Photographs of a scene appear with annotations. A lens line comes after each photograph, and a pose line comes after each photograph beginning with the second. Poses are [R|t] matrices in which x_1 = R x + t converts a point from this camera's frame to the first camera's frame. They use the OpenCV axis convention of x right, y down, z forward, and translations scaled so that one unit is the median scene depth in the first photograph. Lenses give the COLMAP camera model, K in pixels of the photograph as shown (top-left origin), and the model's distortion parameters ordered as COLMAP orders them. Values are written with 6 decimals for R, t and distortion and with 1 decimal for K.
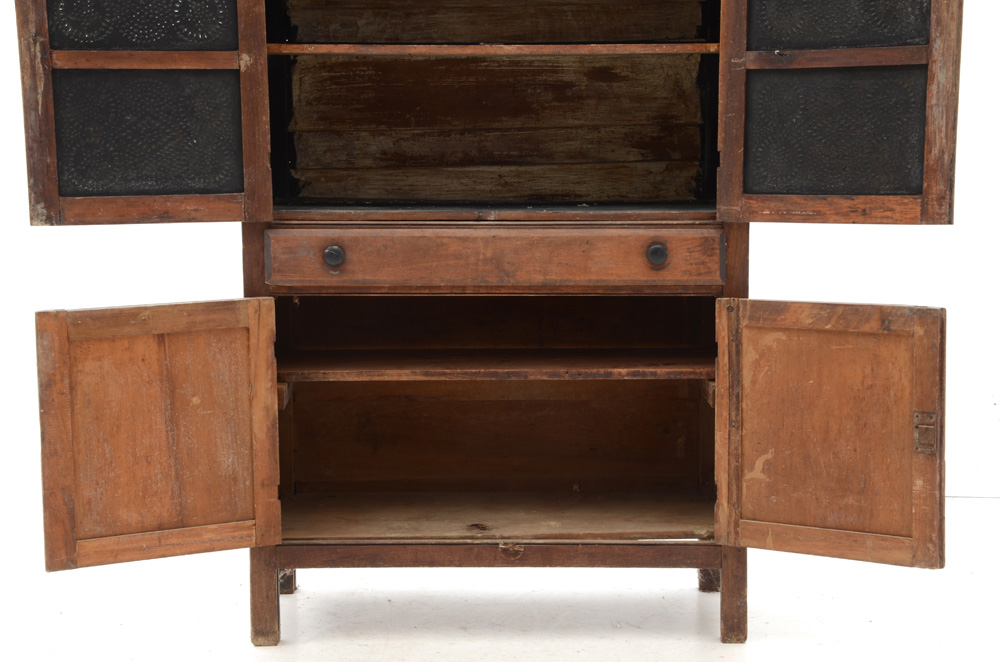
lens RADIAL K [[1853.6, 0, 499.6], [0, 1853.6, 326.2], [0, 0, 1]] dist [0.367259, 0.000000]
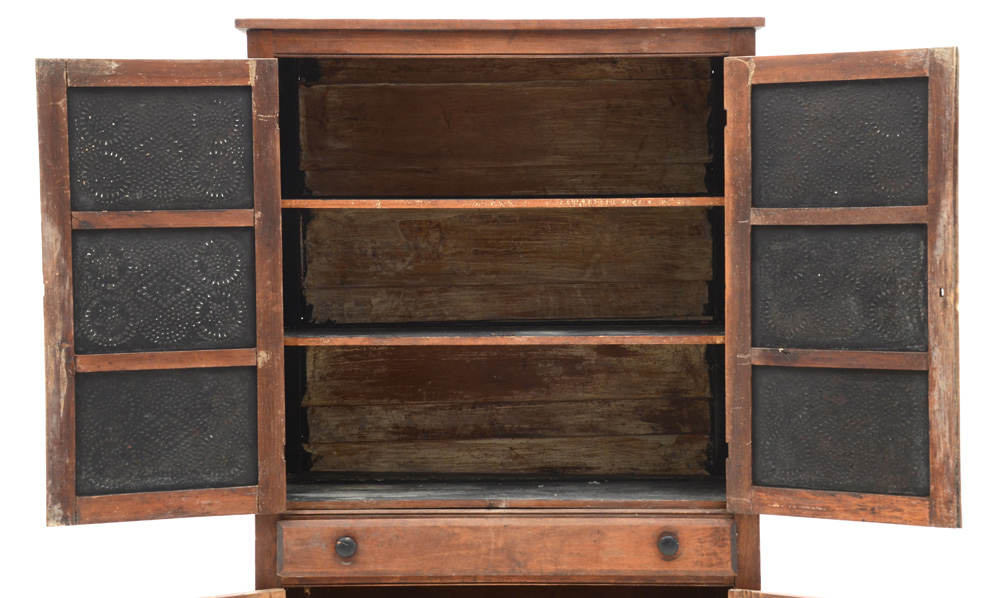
lens RADIAL K [[2004.9, 0, 497.3], [0, 2004.9, 268.7], [0, 0, 1]] dist [0.432569, 0.000000]
pose [[0.999974, -0.002253, -0.006865, 0.000472], [0.001689, 0.996714, -0.080979, -0.098614], [0.007025, 0.080966, 0.996692, -0.100609]]
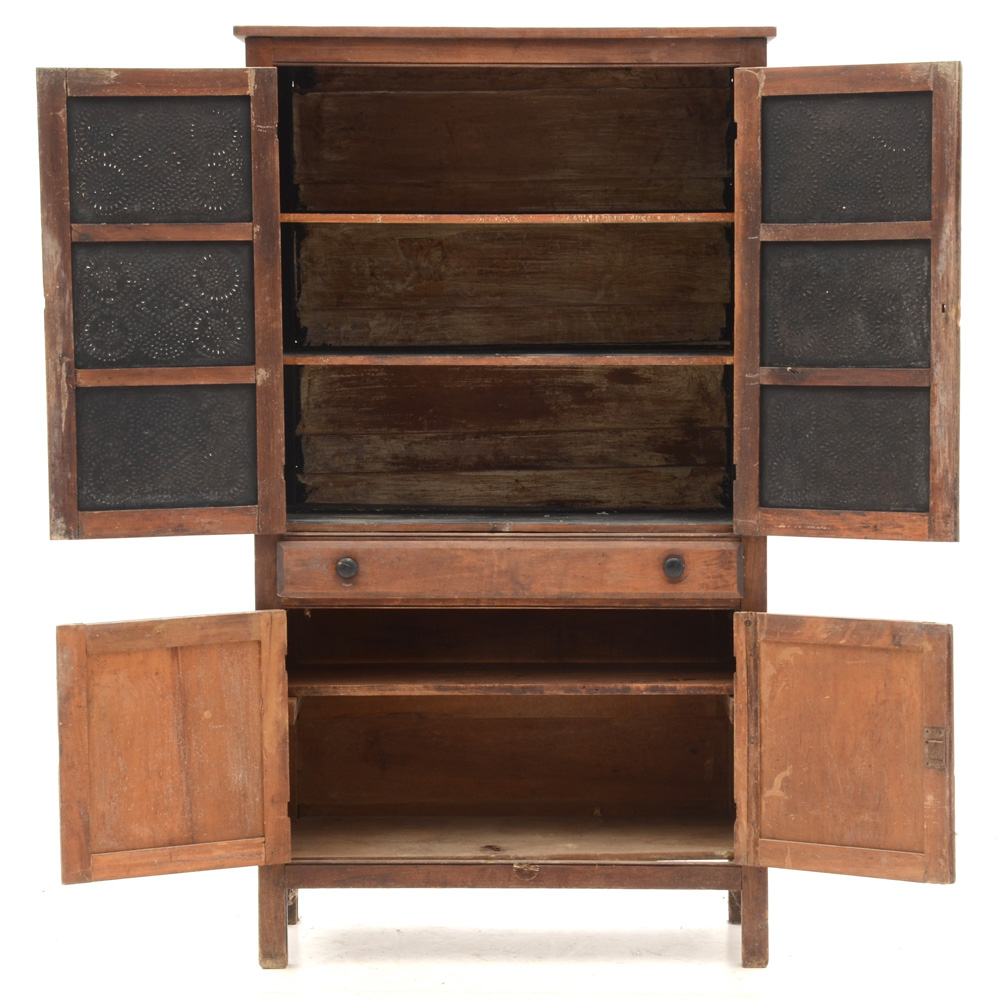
lens RADIAL K [[3288.9, 0, 519.1], [0, 3288.9, 495.1], [0, 0, 1]] dist [0.396301, 0.000000]
pose [[0.999959, 0.002212, -0.008781, 0.017811], [-0.002564, 0.999184, -0.040299, -0.006254], [0.008685, 0.040320, 0.999149, -0.749515]]
